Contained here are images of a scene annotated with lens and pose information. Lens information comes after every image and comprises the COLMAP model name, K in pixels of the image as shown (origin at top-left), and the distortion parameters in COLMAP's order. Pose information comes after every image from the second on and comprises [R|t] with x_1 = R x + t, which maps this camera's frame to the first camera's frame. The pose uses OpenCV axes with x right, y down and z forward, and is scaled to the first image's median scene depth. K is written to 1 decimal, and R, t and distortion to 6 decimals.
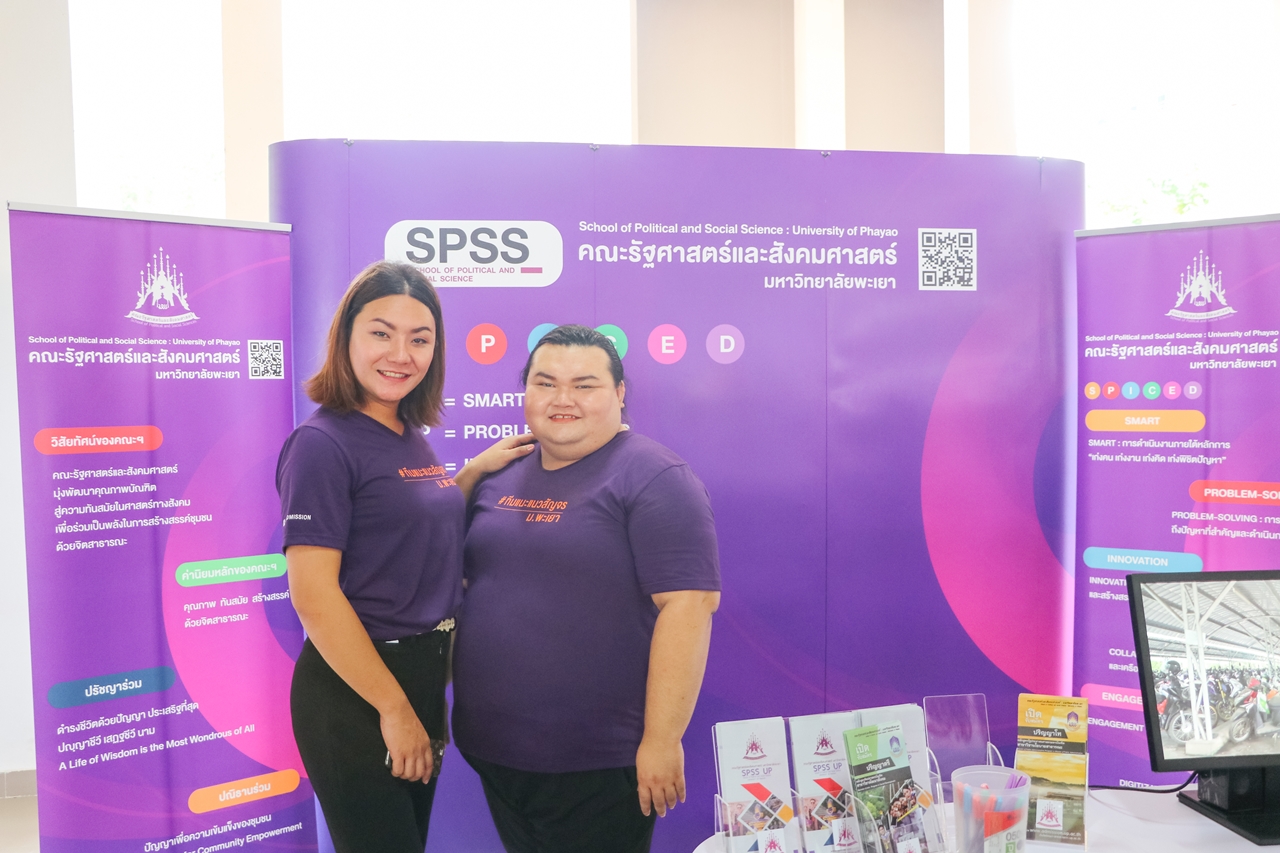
lens RADIAL K [[1278.2, 0, 654.6], [0, 1278.2, 444.2], [0, 0, 1]] dist [-0.083766, 0.000000]
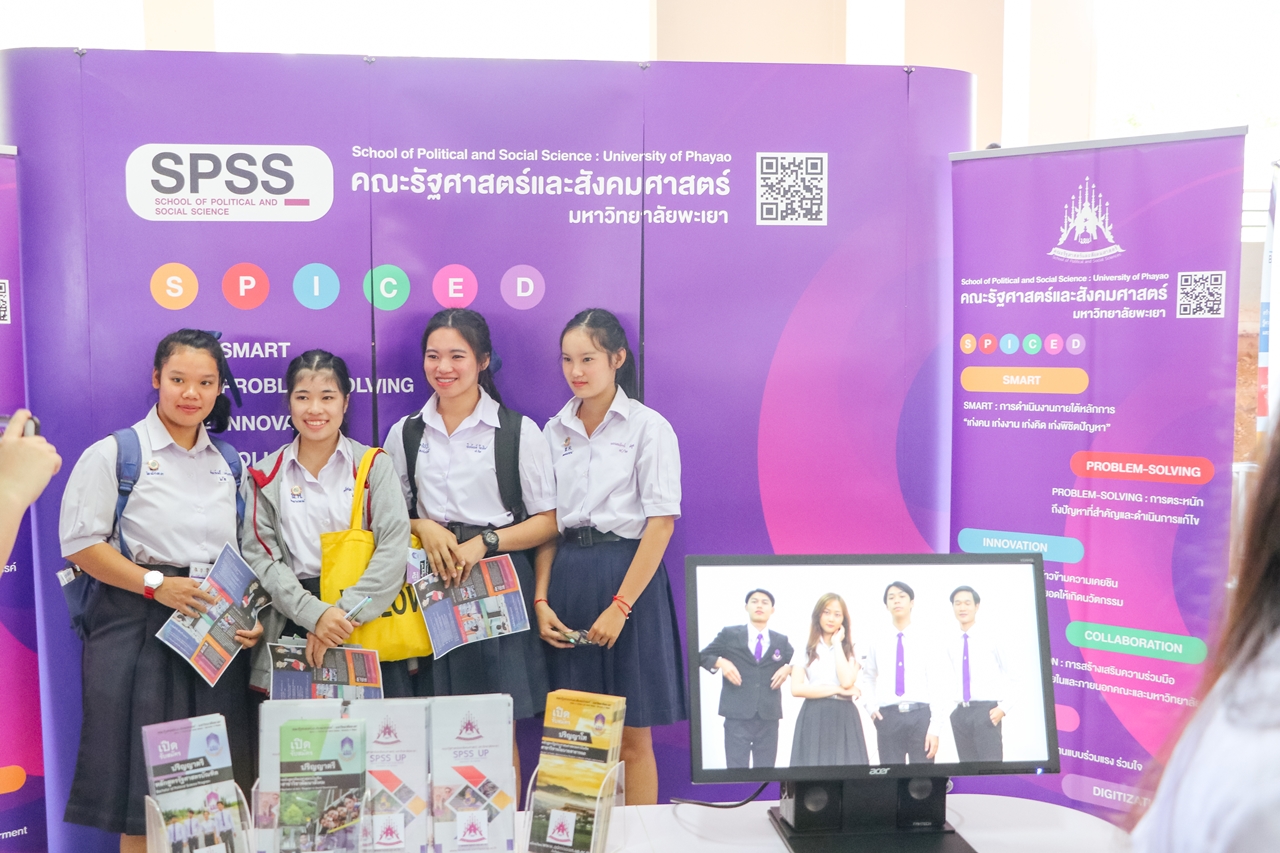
lens RADIAL K [[1456.7, 0, 639.6], [0, 1456.7, 438.3], [0, 0, 1]] dist [0.017503, 0.000000]
pose [[0.997595, 0.010837, -0.068467, 0.208419], [-0.009363, 0.999718, 0.021809, 0.001983], [0.068684, -0.021116, 0.997415, 0.011174]]
